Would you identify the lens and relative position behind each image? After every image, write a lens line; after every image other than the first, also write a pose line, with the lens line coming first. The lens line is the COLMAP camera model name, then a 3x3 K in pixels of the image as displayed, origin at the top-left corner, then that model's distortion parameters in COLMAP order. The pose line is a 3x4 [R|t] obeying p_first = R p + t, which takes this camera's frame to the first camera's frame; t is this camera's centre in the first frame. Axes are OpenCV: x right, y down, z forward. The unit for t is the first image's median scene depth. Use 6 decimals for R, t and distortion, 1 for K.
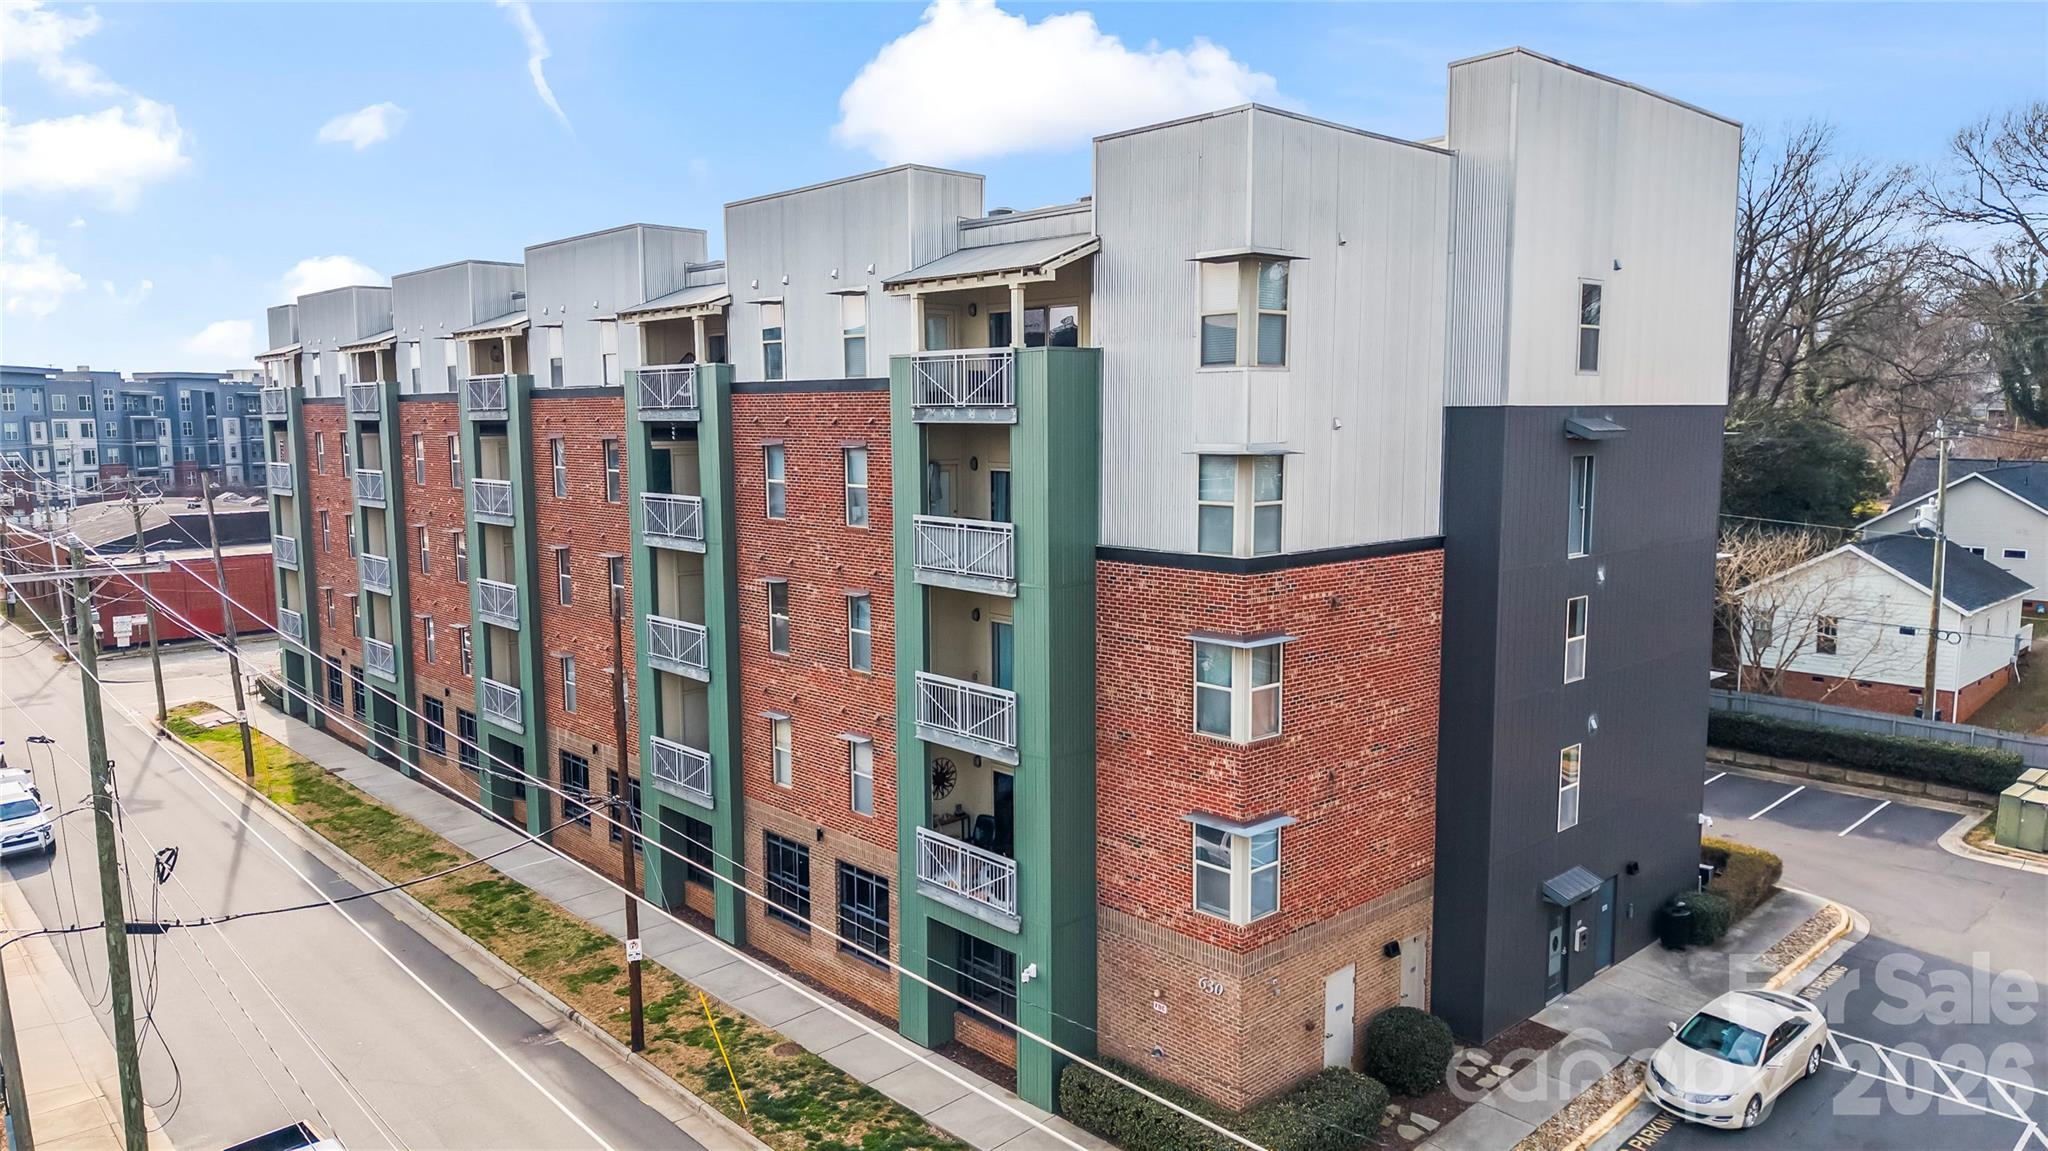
lens RADIAL K [[1371.6, 0, 1011.0], [0, 1371.6, 578.2], [0, 0, 1]] dist [0.035247, -0.026657]
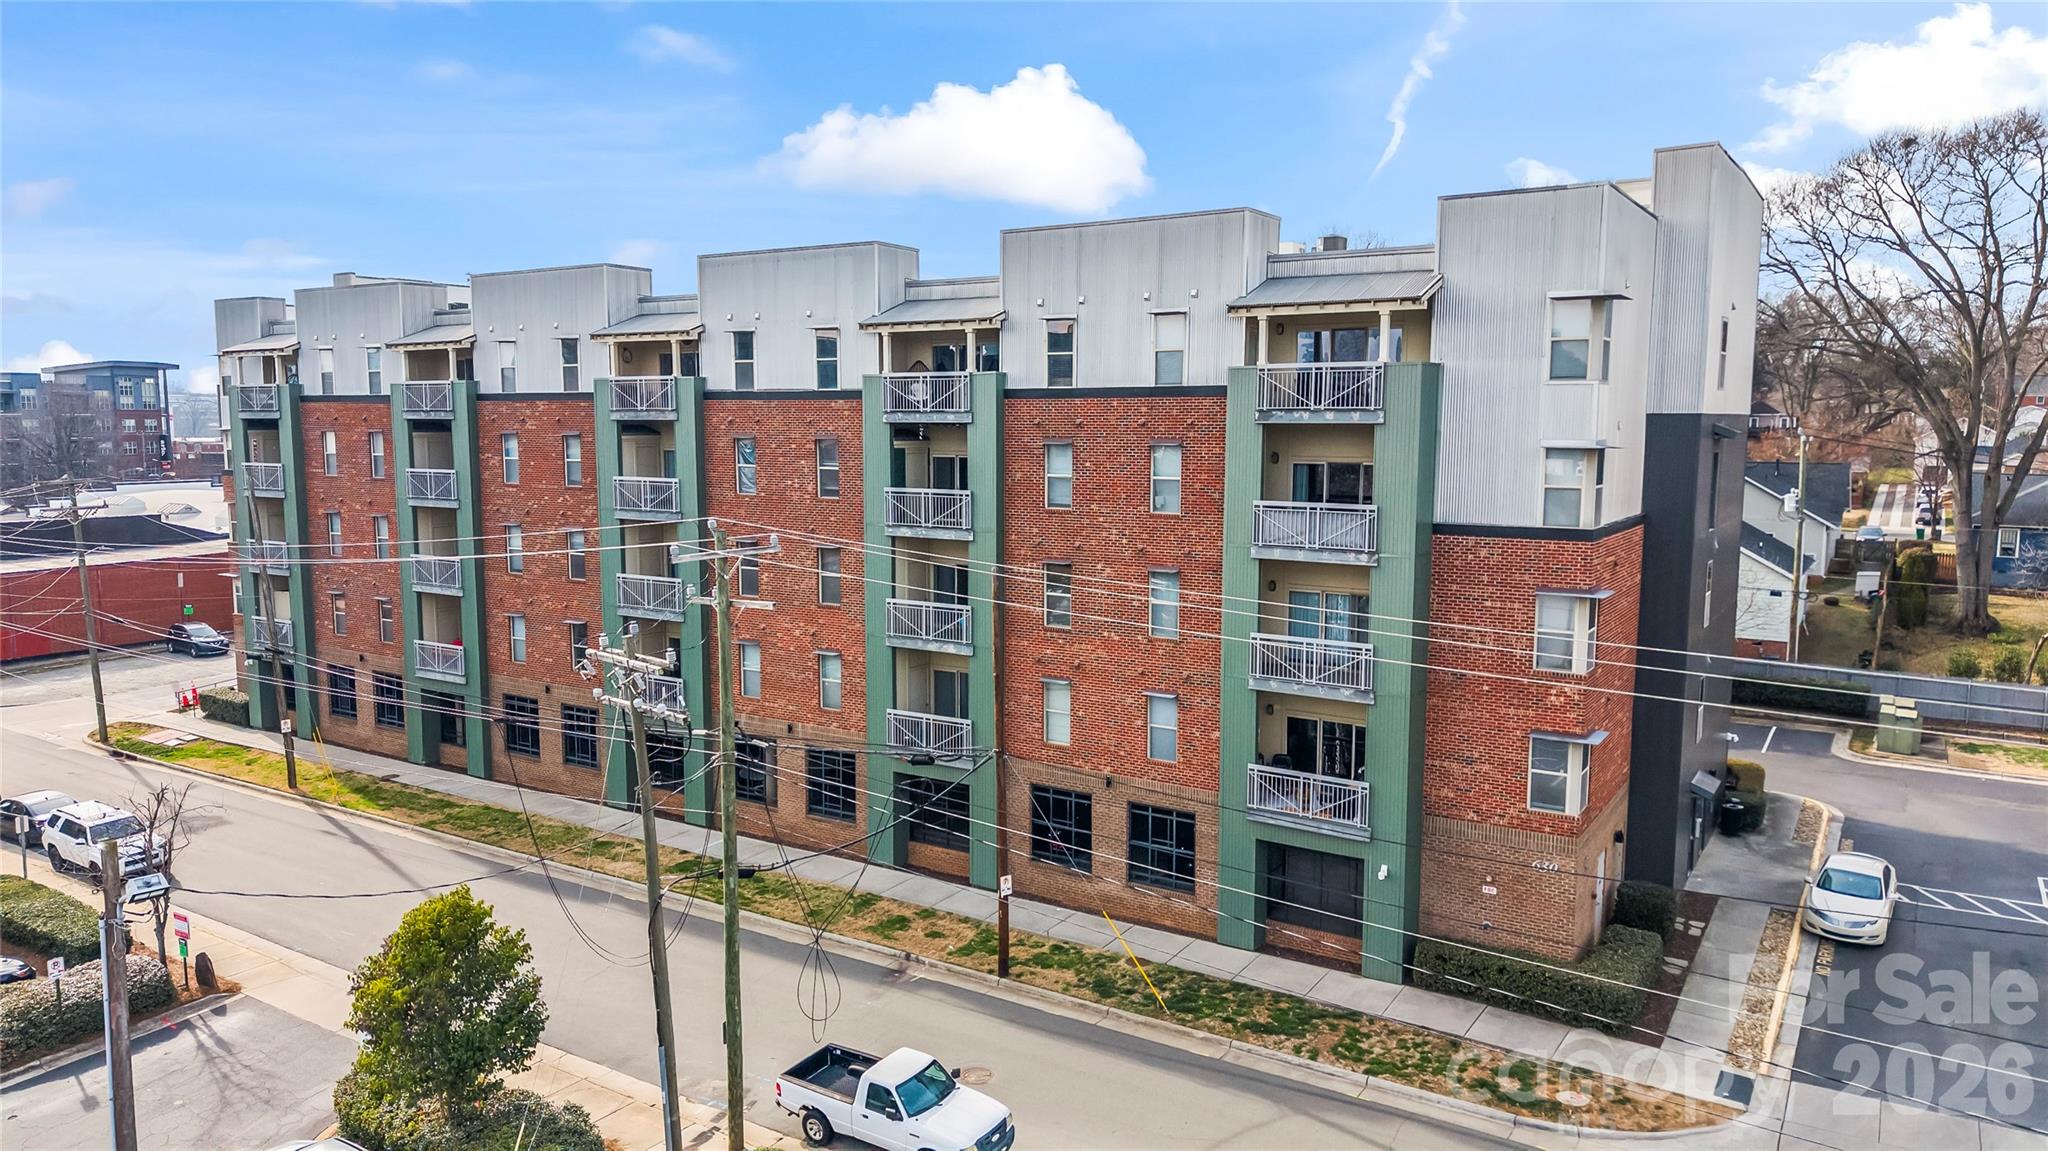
lens RADIAL K [[1371.6, 0, 1014.2], [0, 1371.6, 578.1], [0, 0, 1]] dist [0.035247, -0.026657]
pose [[0.970725, -0.020973, 0.239277, -0.522273], [0.021992, 0.999757, -0.001587, 0.017011], [-0.239185, 0.006803, 0.970950, -0.101865]]
